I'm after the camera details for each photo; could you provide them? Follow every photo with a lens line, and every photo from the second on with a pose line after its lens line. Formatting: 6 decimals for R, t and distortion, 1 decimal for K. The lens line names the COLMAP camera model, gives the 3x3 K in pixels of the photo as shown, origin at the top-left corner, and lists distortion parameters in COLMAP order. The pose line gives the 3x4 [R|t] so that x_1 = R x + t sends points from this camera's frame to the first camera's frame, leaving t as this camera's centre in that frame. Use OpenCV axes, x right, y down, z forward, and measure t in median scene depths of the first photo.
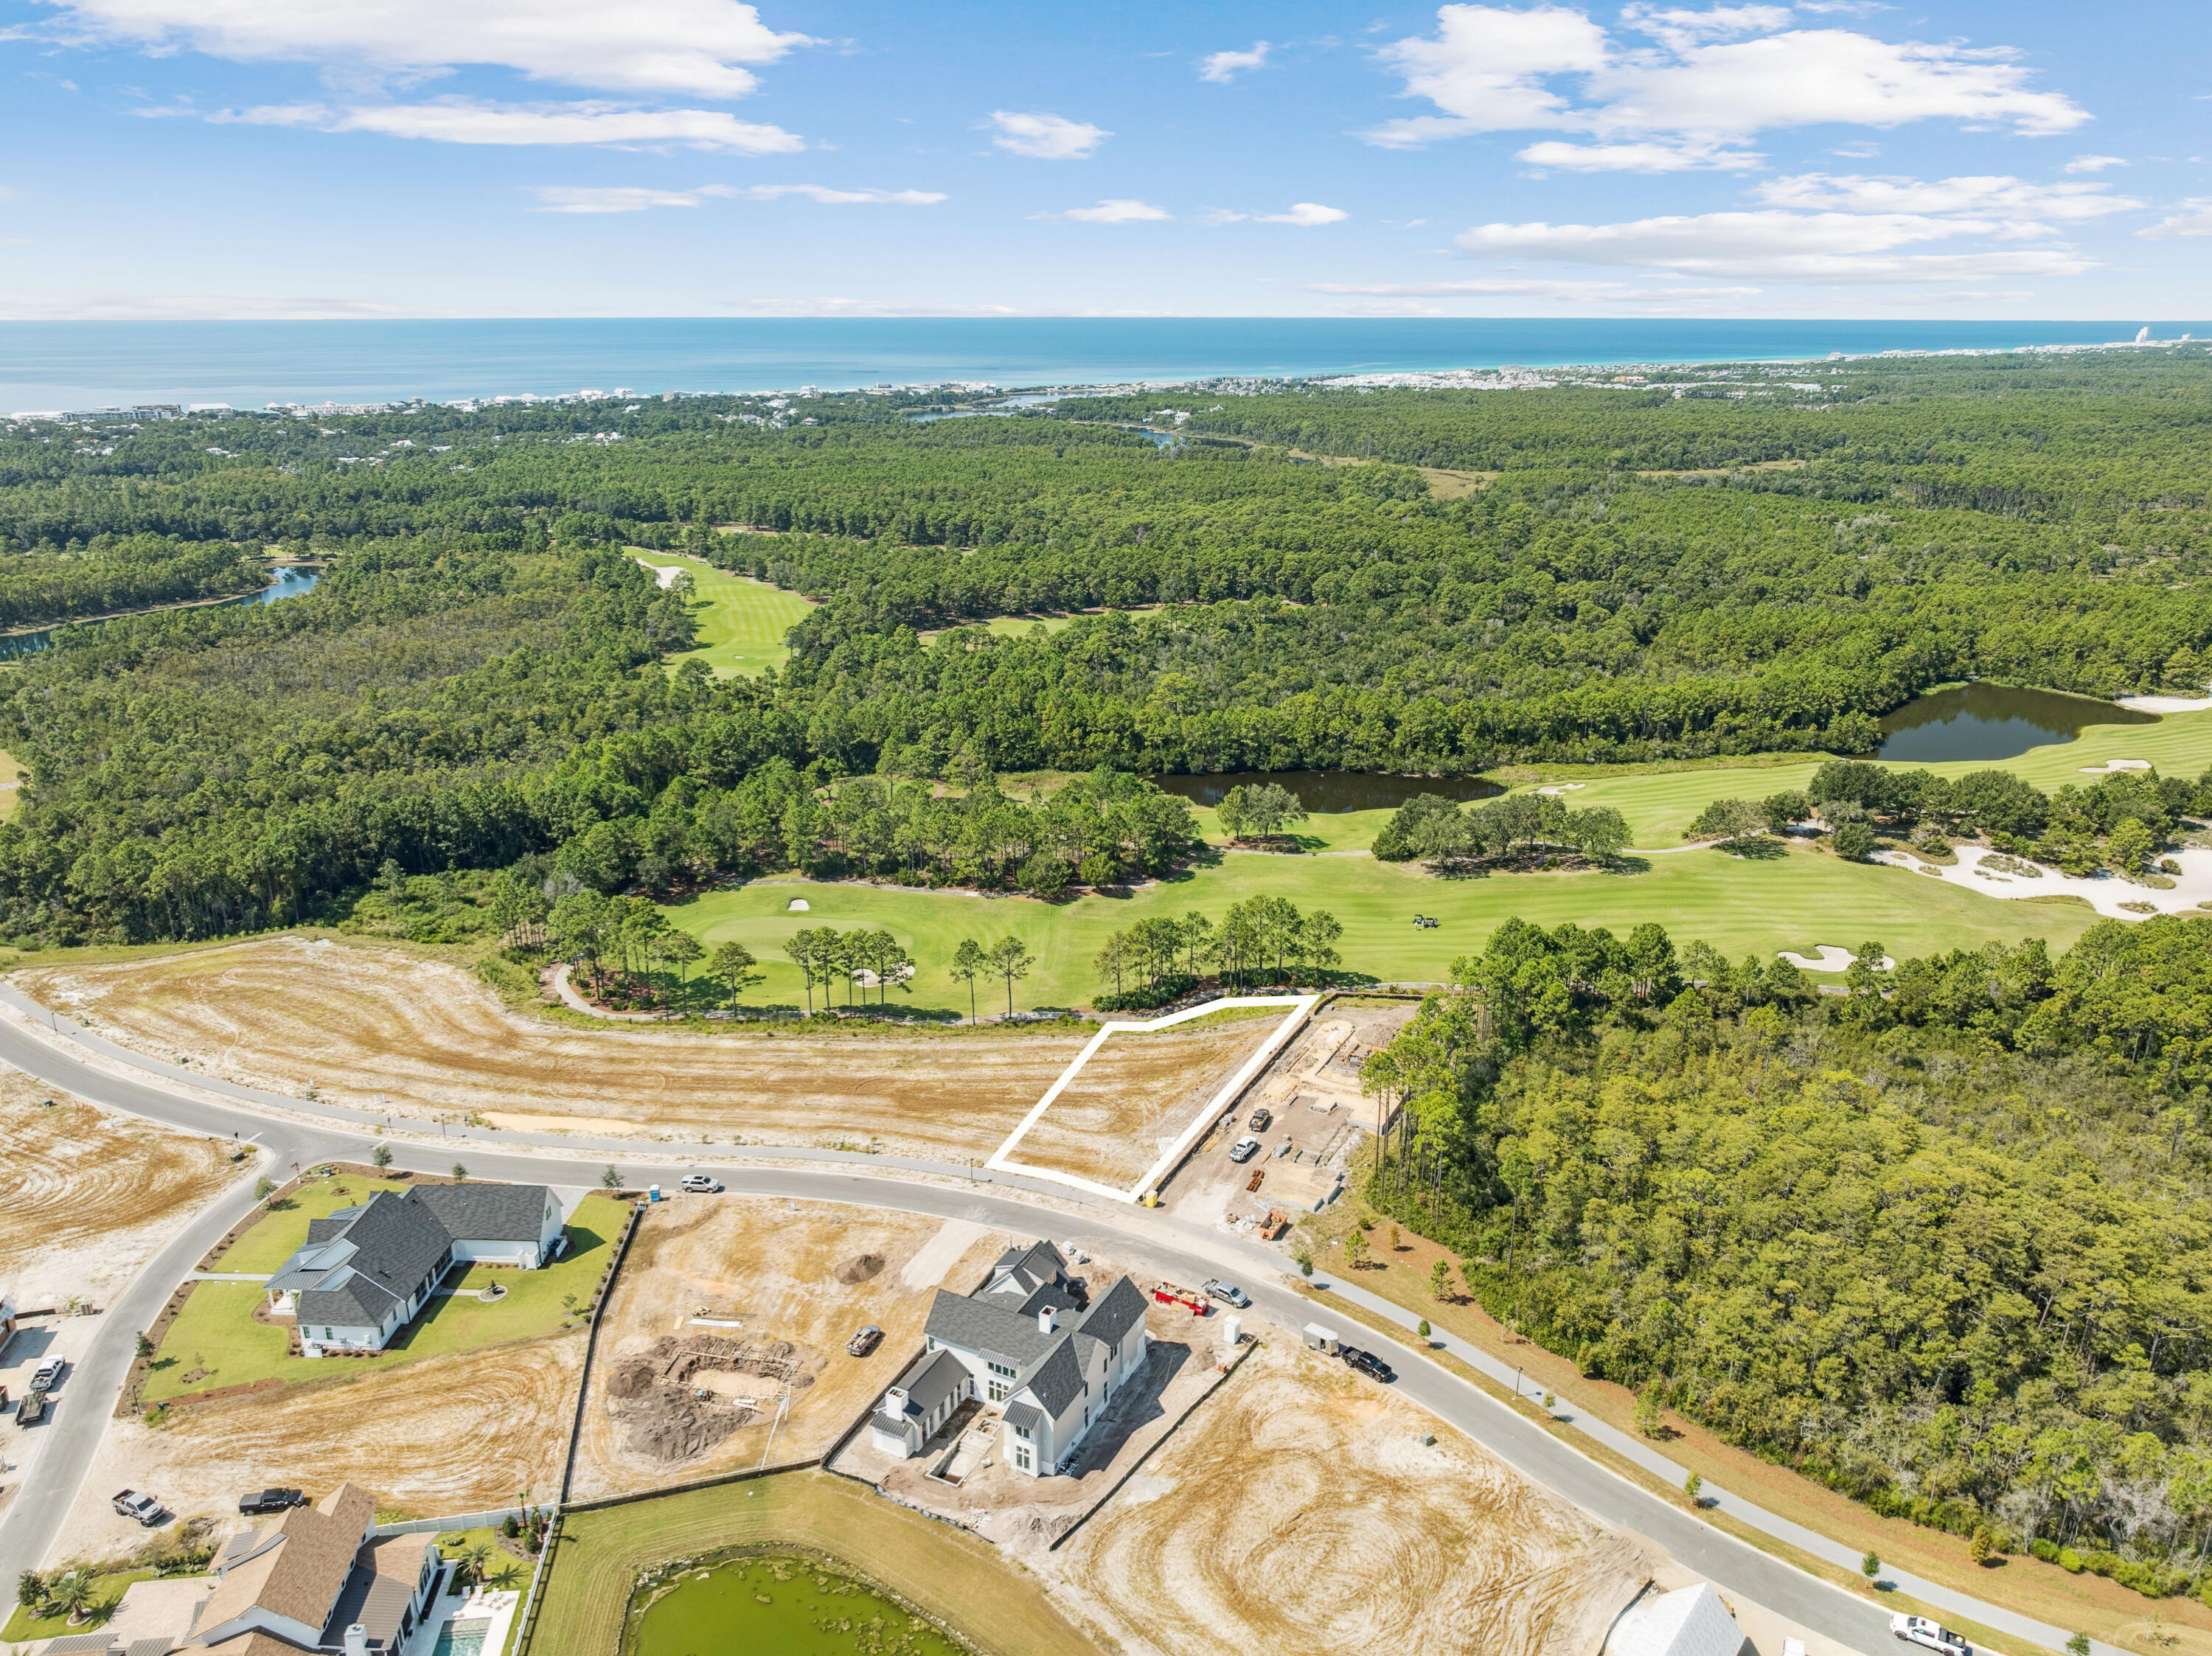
lens RADIAL K [[1572.5, 0, 1106.0], [0, 1572.5, 828.0], [0, 0, 1]] dist [-0.014751, -0.000148]
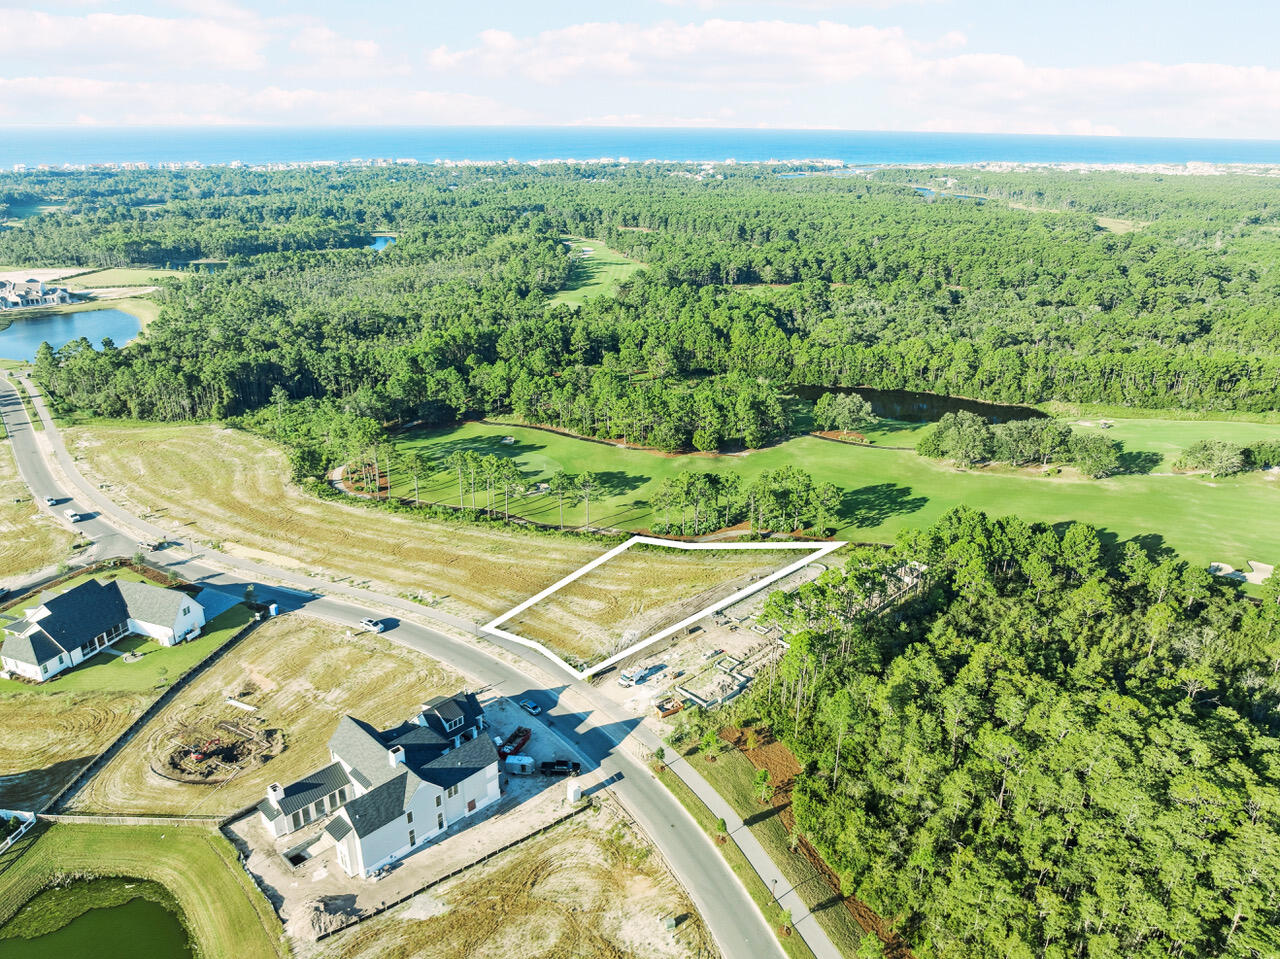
lens RADIAL K [[900.4, 0, 640.0], [0, 900.4, 479.5], [0, 0, 1]] dist [-0.033855, 0.001322]
pose [[0.954294, 0.119142, -0.274095, 0.162103], [-0.102759, 0.991993, 0.073424, 0.009228], [0.280648, -0.041902, 0.958896, 0.187550]]
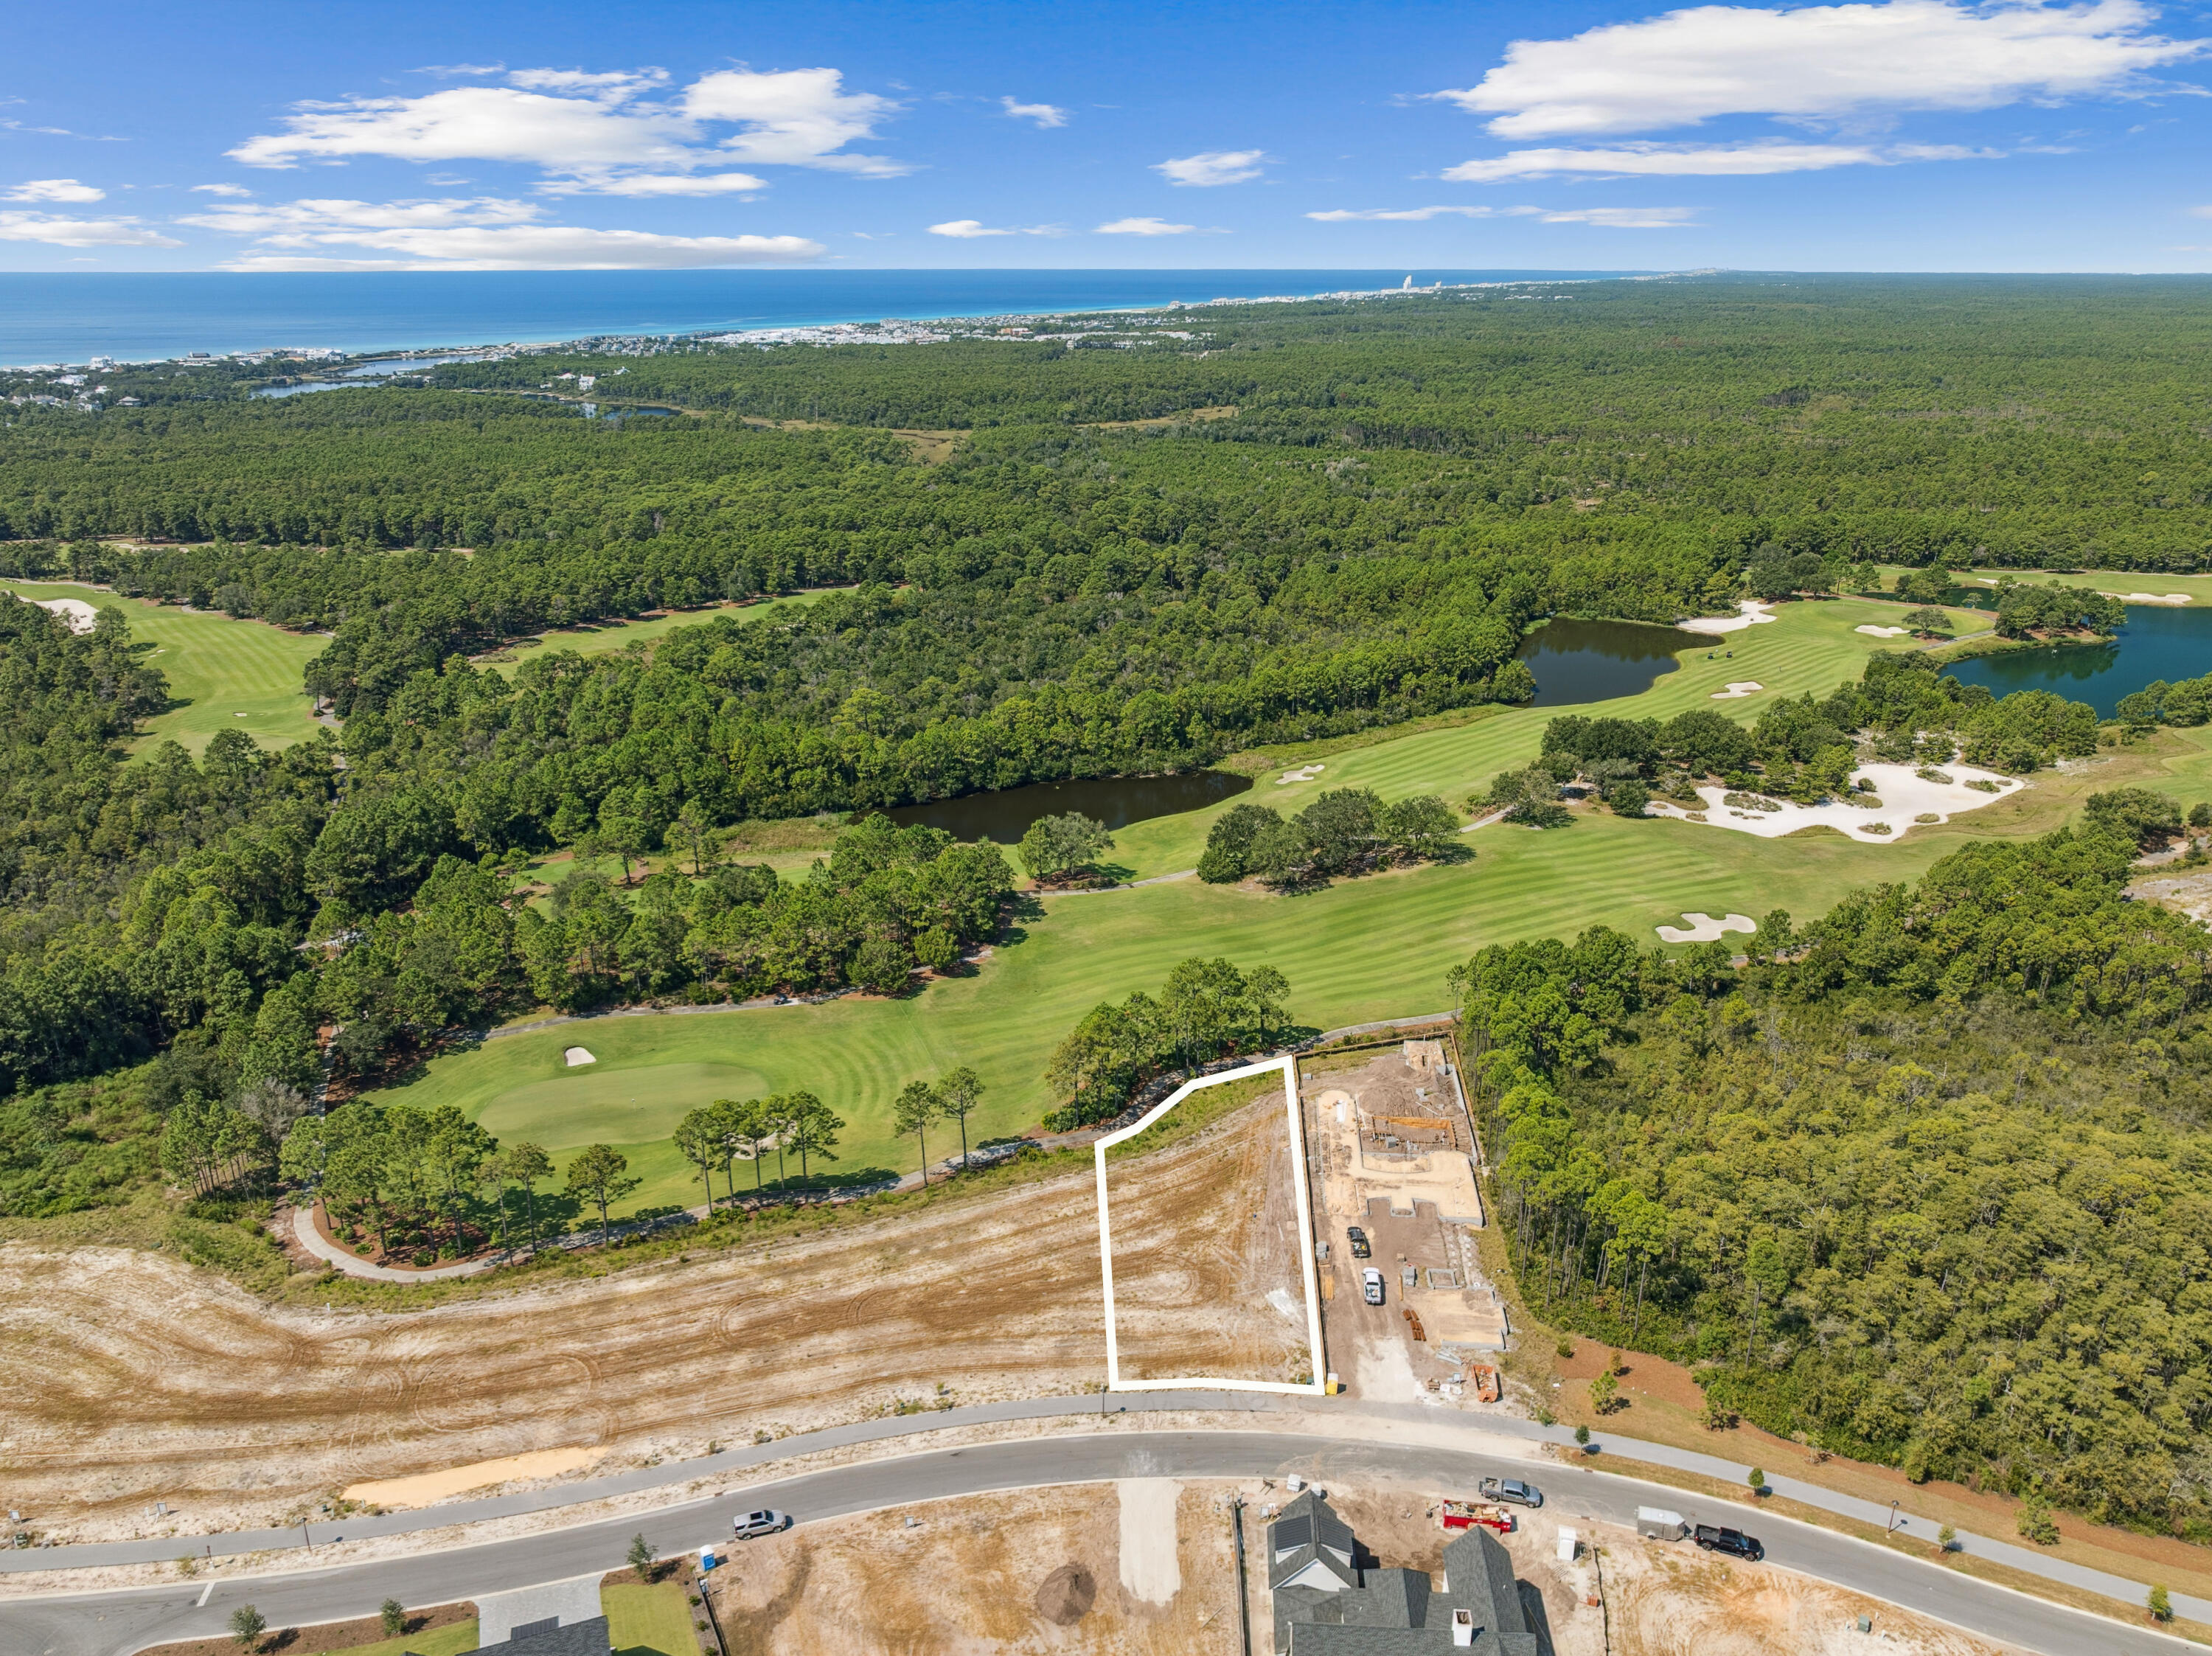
lens RADIAL K [[1572.5, 0, 1106.0], [0, 1572.5, 828.0], [0, 0, 1]] dist [-0.014751, -0.000148]
pose [[0.921816, -0.131101, 0.364785, -0.212846], [0.121034, 0.991366, 0.050434, -0.065776], [-0.368248, -0.002340, 0.929725, 0.181664]]
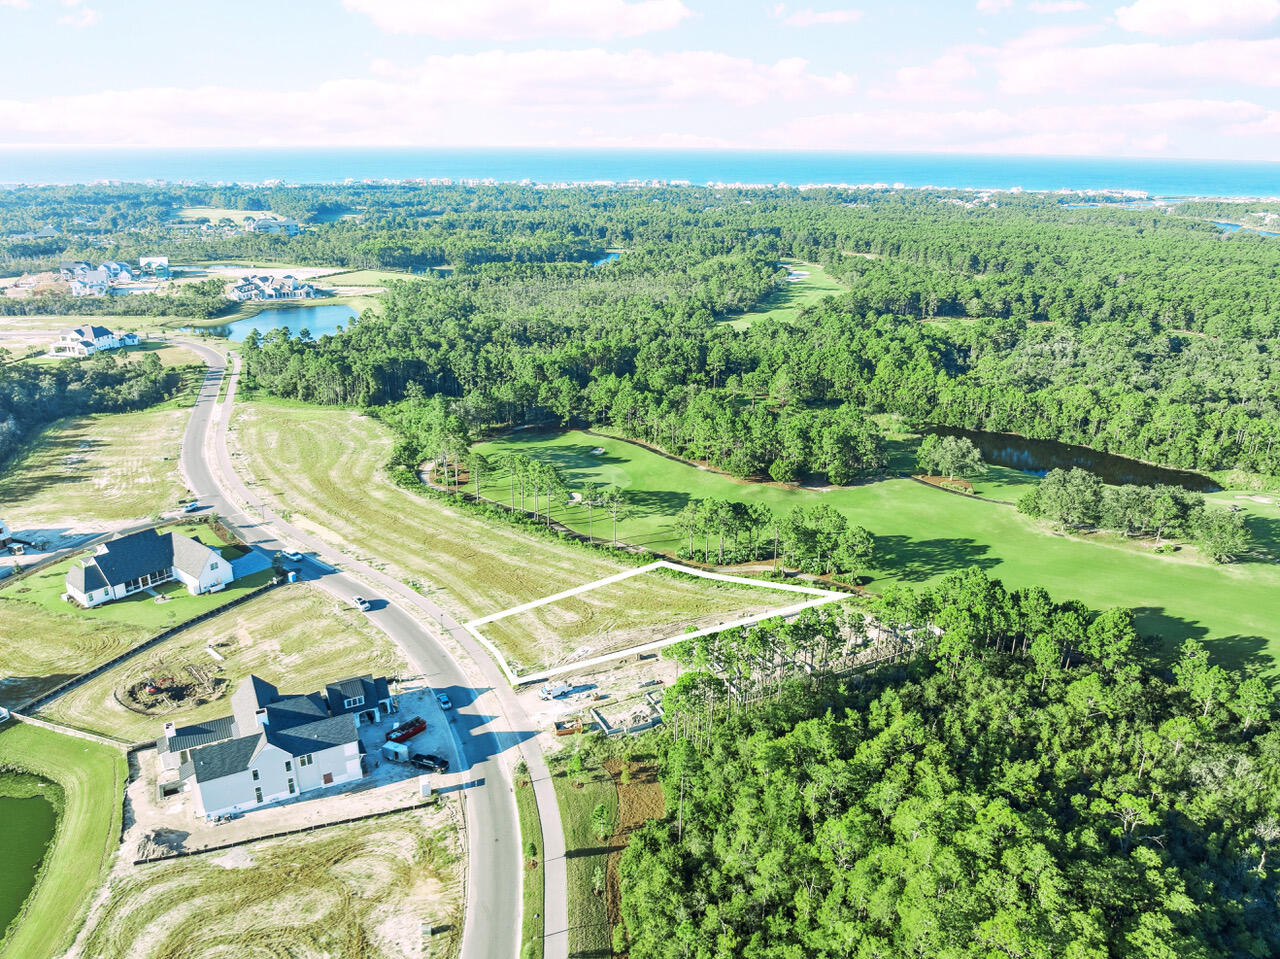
lens RADIAL K [[900.4, 0, 640.0], [0, 900.4, 479.5], [0, 0, 1]] dist [-0.033855, 0.001322]
pose [[0.817938, 0.209708, -0.535723, 0.306562], [-0.190119, 0.977410, 0.092333, -0.012909], [0.542984, 0.026328, 0.839330, 0.261712]]
